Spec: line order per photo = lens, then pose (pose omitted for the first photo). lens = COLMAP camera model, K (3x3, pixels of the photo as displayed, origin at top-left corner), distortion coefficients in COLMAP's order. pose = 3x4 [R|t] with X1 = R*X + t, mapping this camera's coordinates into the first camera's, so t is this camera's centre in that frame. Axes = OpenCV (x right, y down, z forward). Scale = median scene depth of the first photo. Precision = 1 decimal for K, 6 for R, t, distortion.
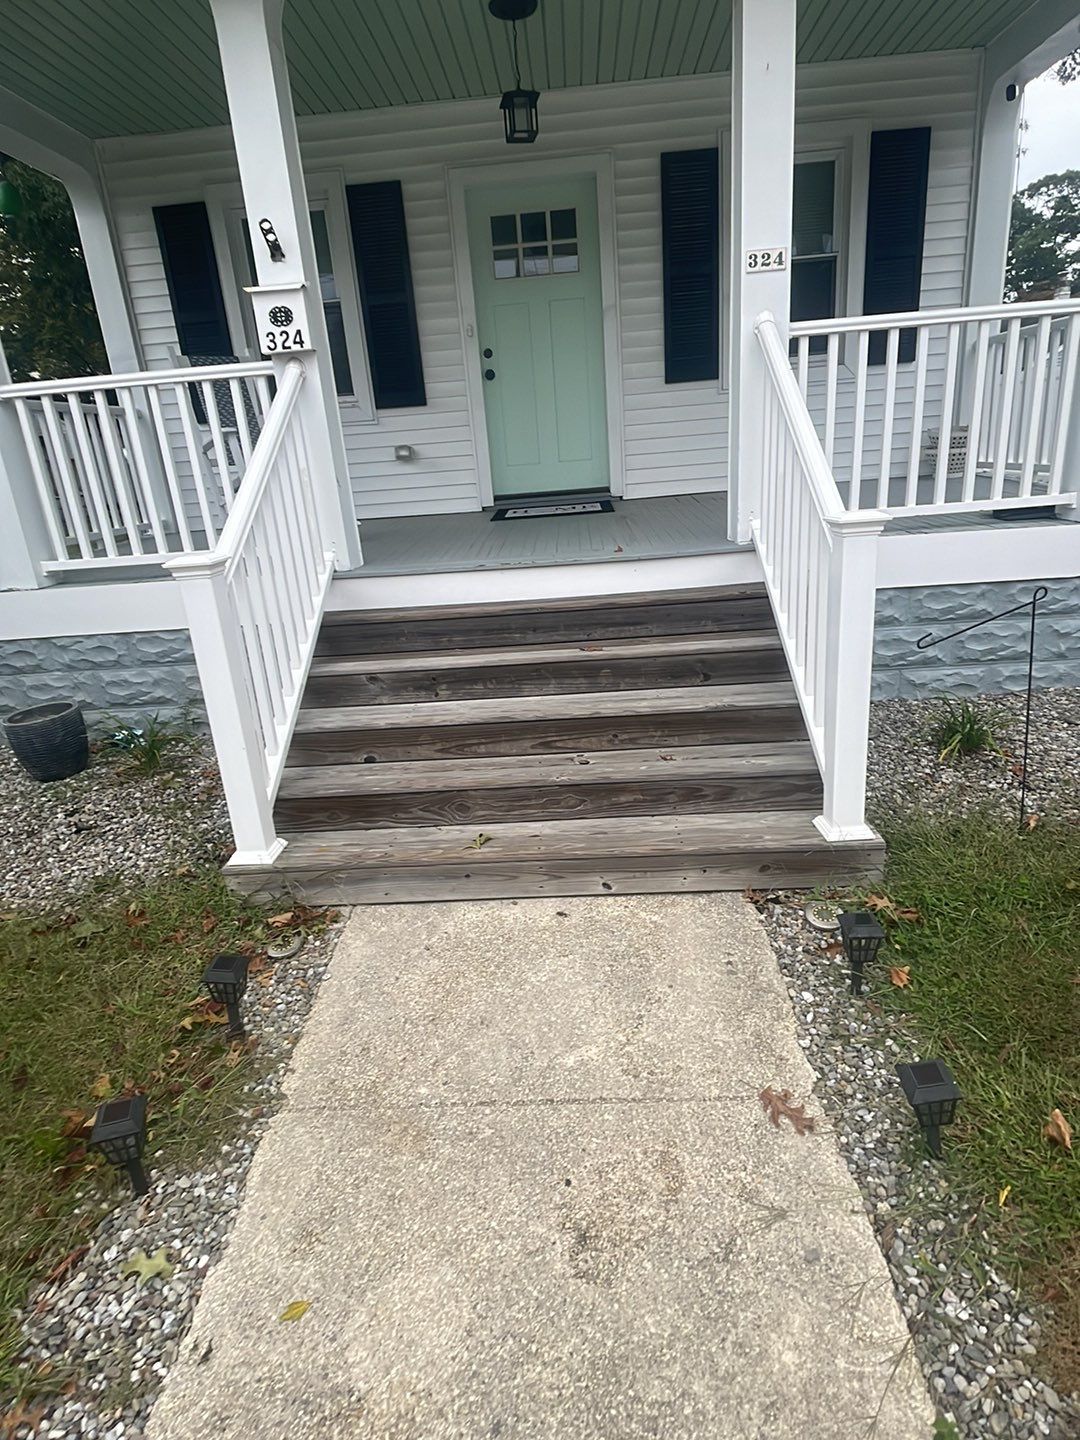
lens RADIAL K [[782.5, 0, 536.9], [0, 782.5, 713.0], [0, 0, 1]] dist [0.050264, -0.038278]
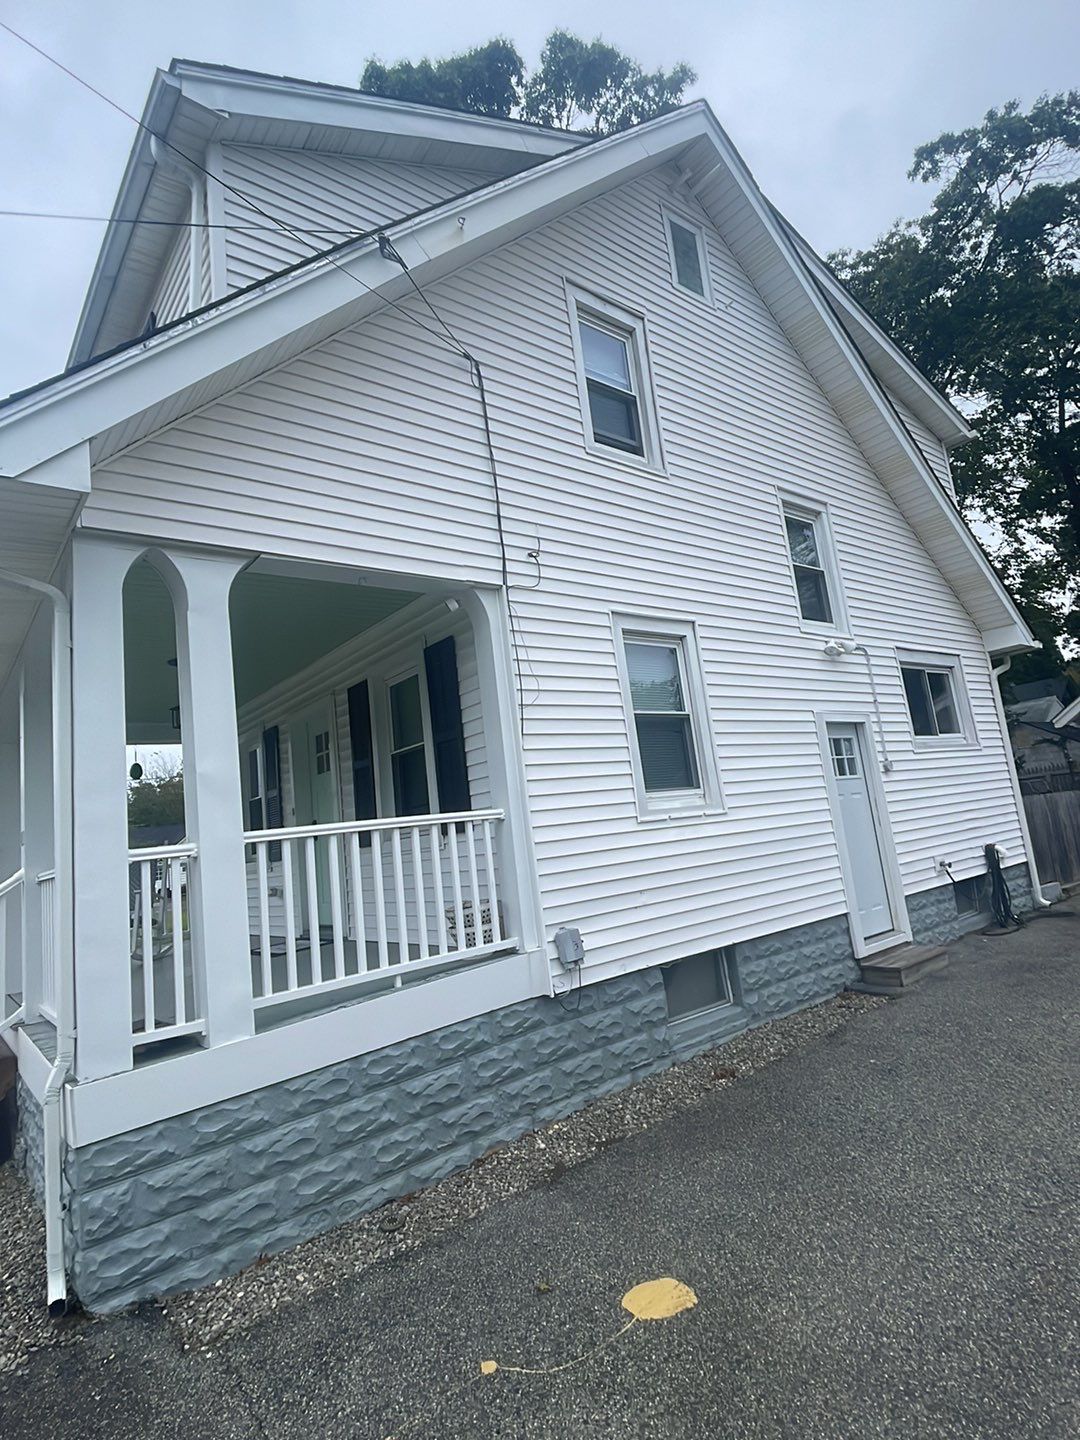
lens RADIAL K [[782.5, 0, 536.9], [0, 782.5, 713.0], [0, 0, 1]] dist [0.050264, -0.038278]
pose [[0.687402, 0.102650, 0.718986, -0.293264], [0.336710, 0.832102, -0.440718, 0.013646], [-0.643510, 0.545040, 0.537426, 0.026384]]
